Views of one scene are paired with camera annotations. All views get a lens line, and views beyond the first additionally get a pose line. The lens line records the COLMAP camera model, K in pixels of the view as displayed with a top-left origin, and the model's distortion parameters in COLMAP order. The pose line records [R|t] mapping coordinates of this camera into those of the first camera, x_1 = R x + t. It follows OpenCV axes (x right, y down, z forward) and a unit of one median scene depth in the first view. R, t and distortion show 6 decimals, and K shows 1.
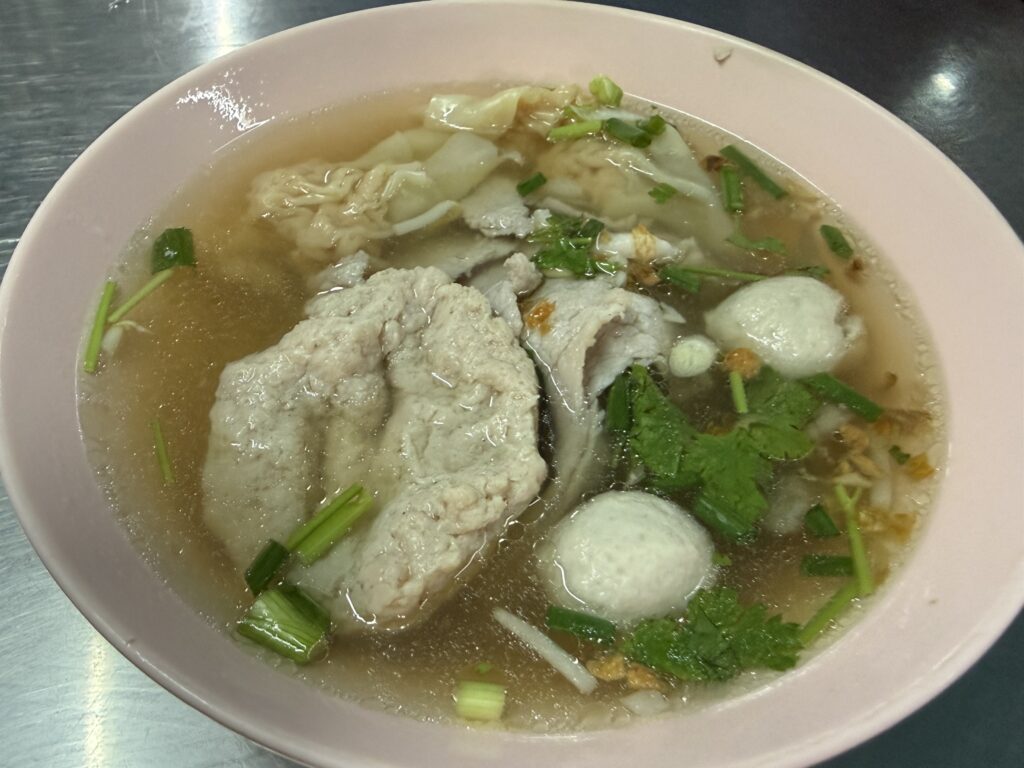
lens RADIAL K [[870.9, 0, 512.6], [0, 870.9, 388.9], [0, 0, 1]] dist [0.000667, -0.000461]
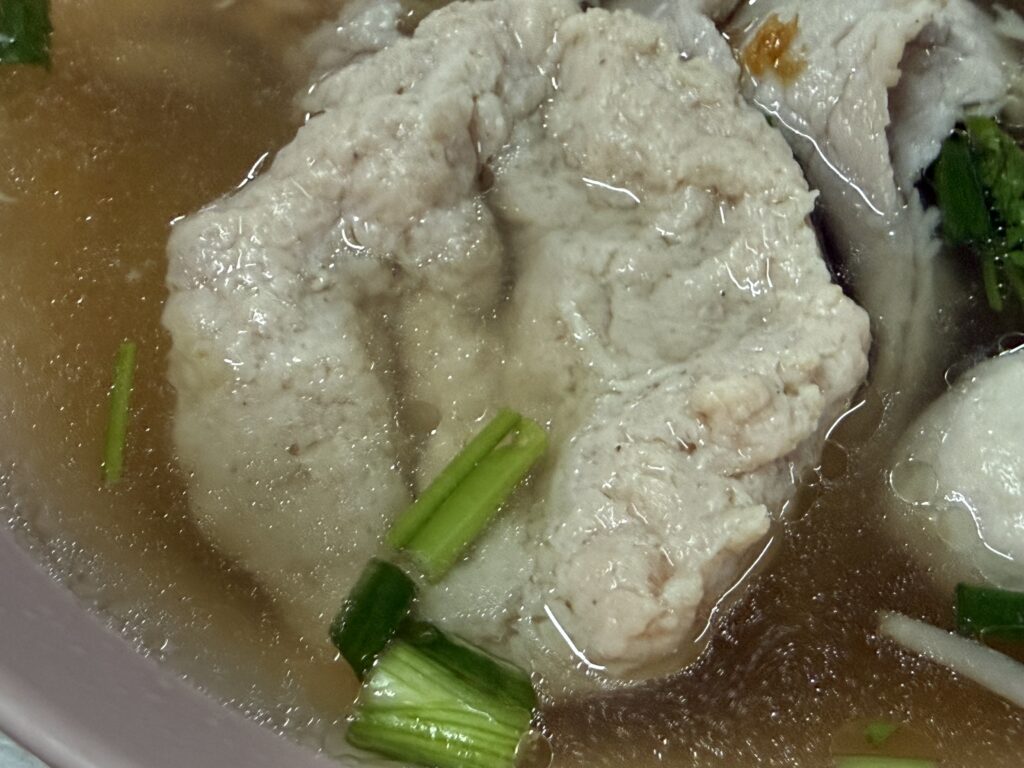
lens RADIAL K [[1342.9, 0, 511.0], [0, 1342.9, 381.3], [0, 0, 1]] dist [0.016435, 0.000000]
pose [[0.989733, -0.138558, 0.035073, -0.183489], [0.137032, 0.989645, 0.042717, 0.057930], [-0.040629, -0.037473, 0.998471, 0.224109]]
